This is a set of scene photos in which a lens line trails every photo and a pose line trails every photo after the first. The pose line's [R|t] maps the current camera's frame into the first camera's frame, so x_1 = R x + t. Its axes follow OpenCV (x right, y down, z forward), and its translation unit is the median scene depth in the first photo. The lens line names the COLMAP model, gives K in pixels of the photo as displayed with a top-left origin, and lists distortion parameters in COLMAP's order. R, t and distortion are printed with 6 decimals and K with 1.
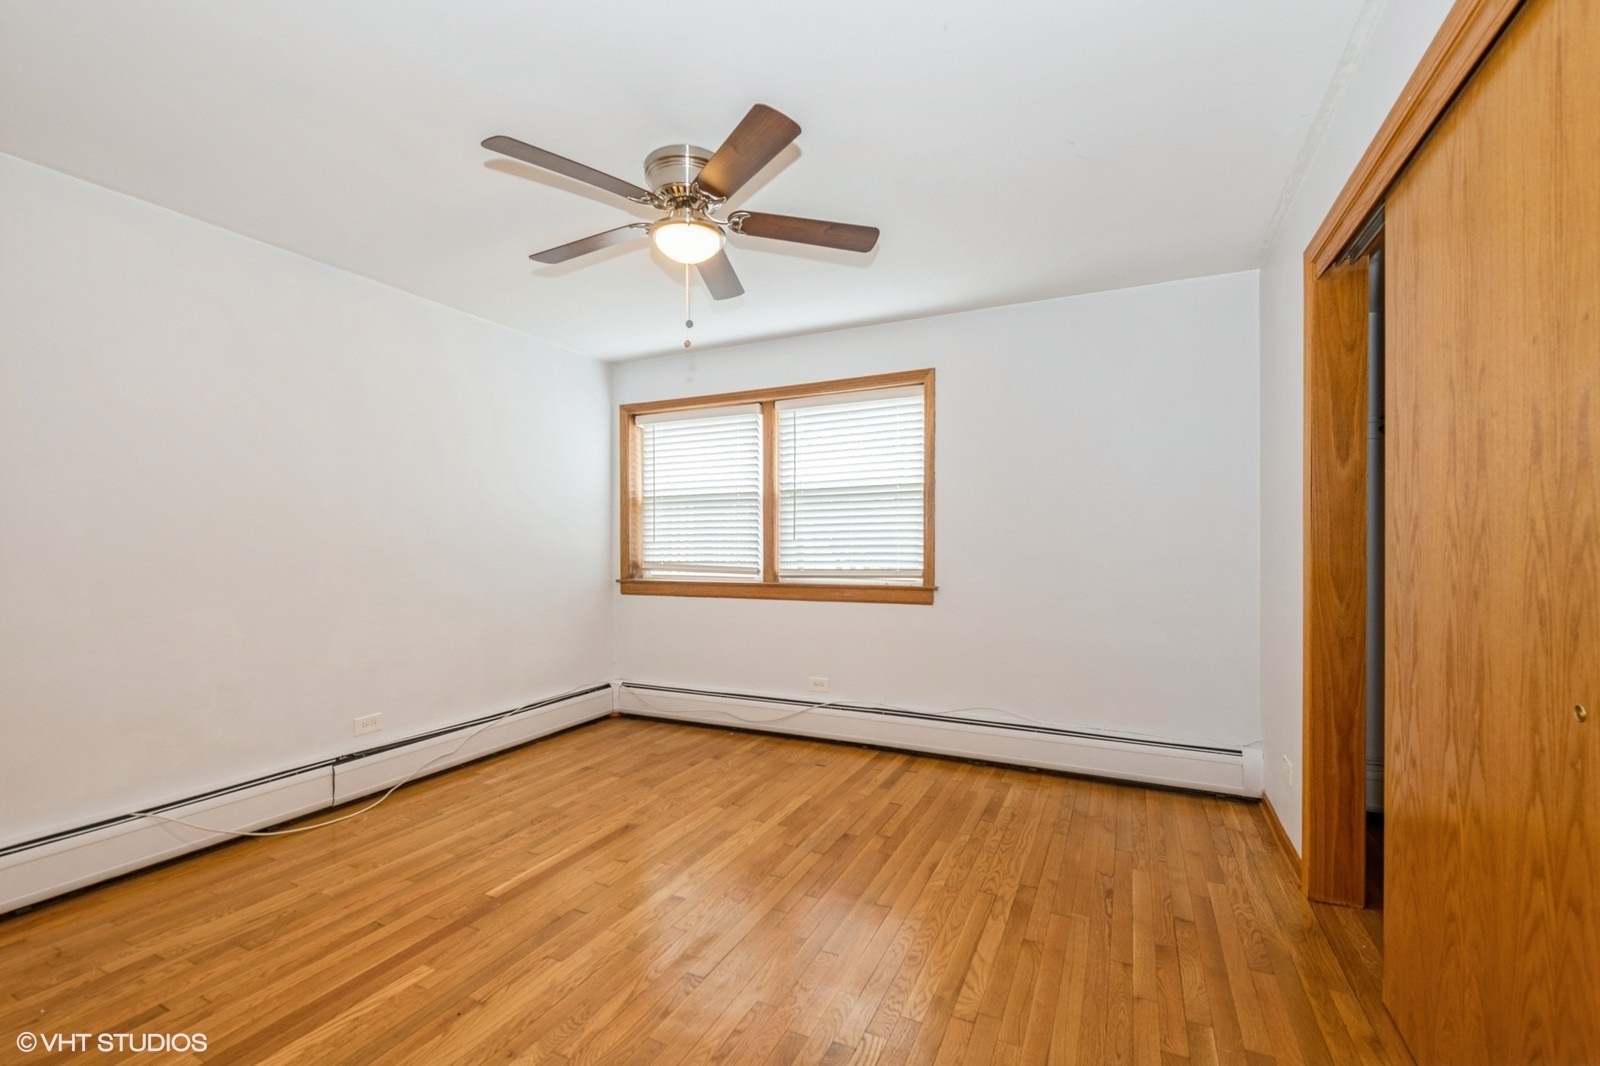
lens RADIAL K [[669.2, 0, 802.2], [0, 669.2, 547.5], [0, 0, 1]] dist [0.001691, -0.000066]
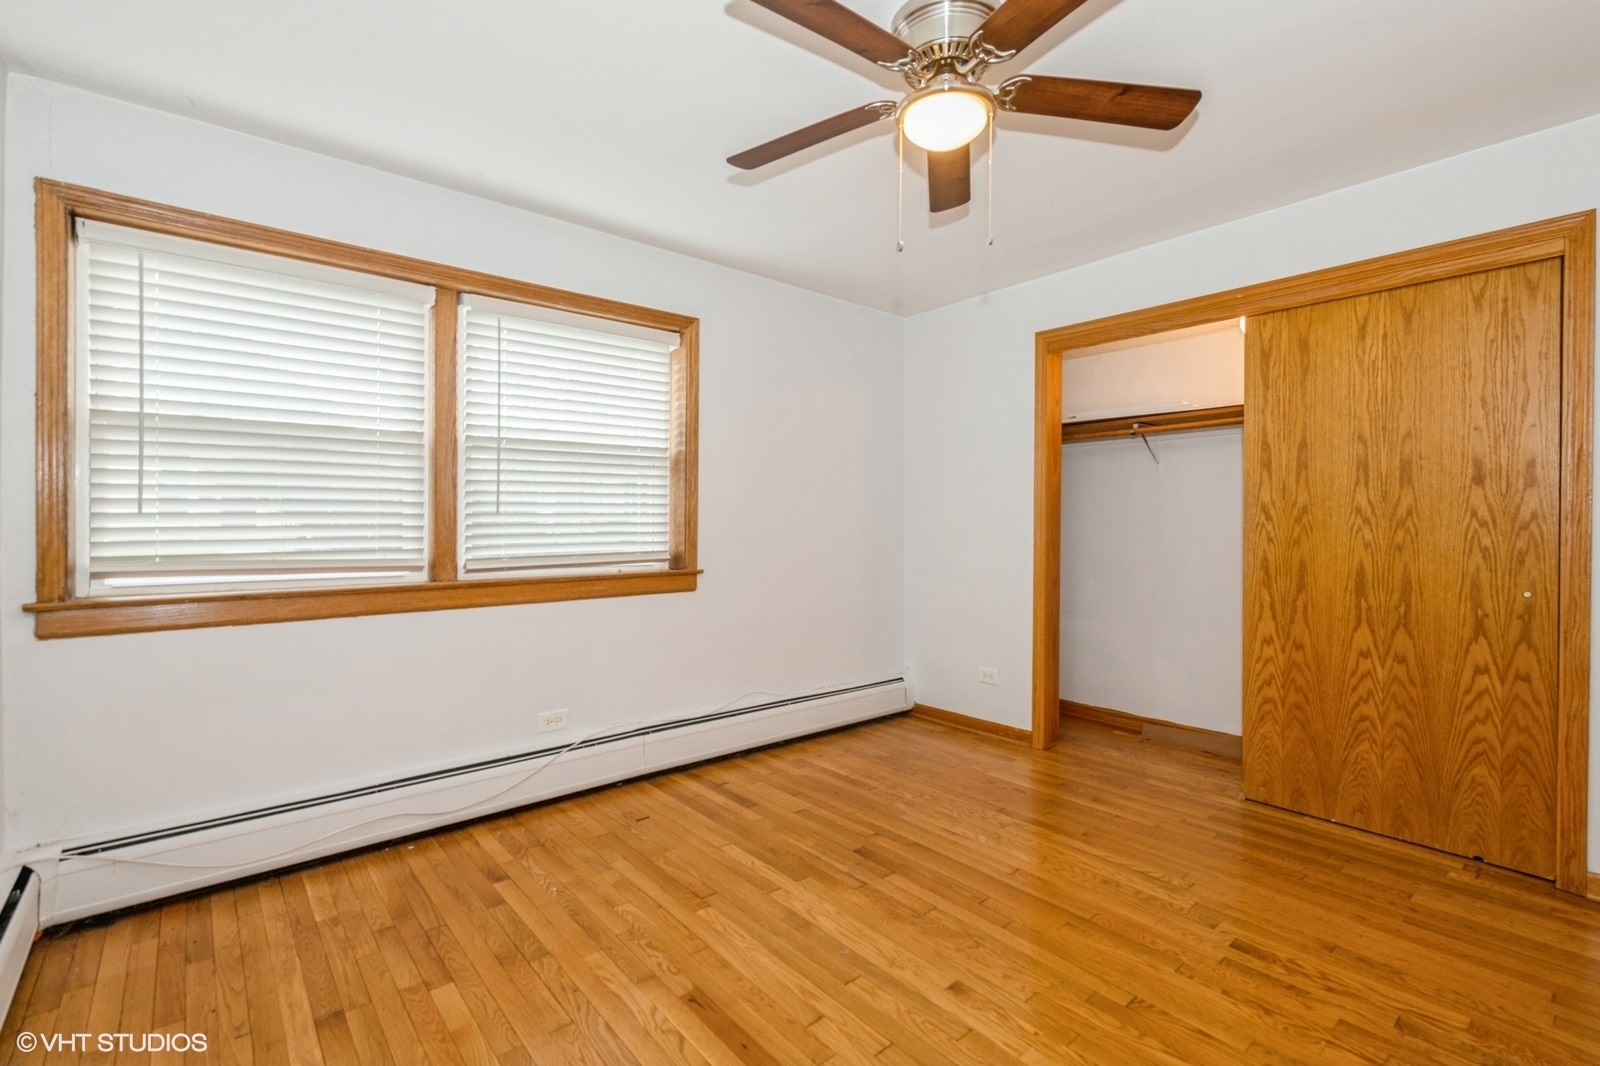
lens RADIAL K [[711.6, 0, 801.3], [0, 711.6, 527.3], [0, 0, 1]] dist [0.002880, 0.000196]
pose [[0.421489, -0.004576, 0.906822, -0.613392], [0.003641, 0.999988, 0.003354, 0.000819], [-0.906826, 0.001888, 0.421500, 0.507911]]
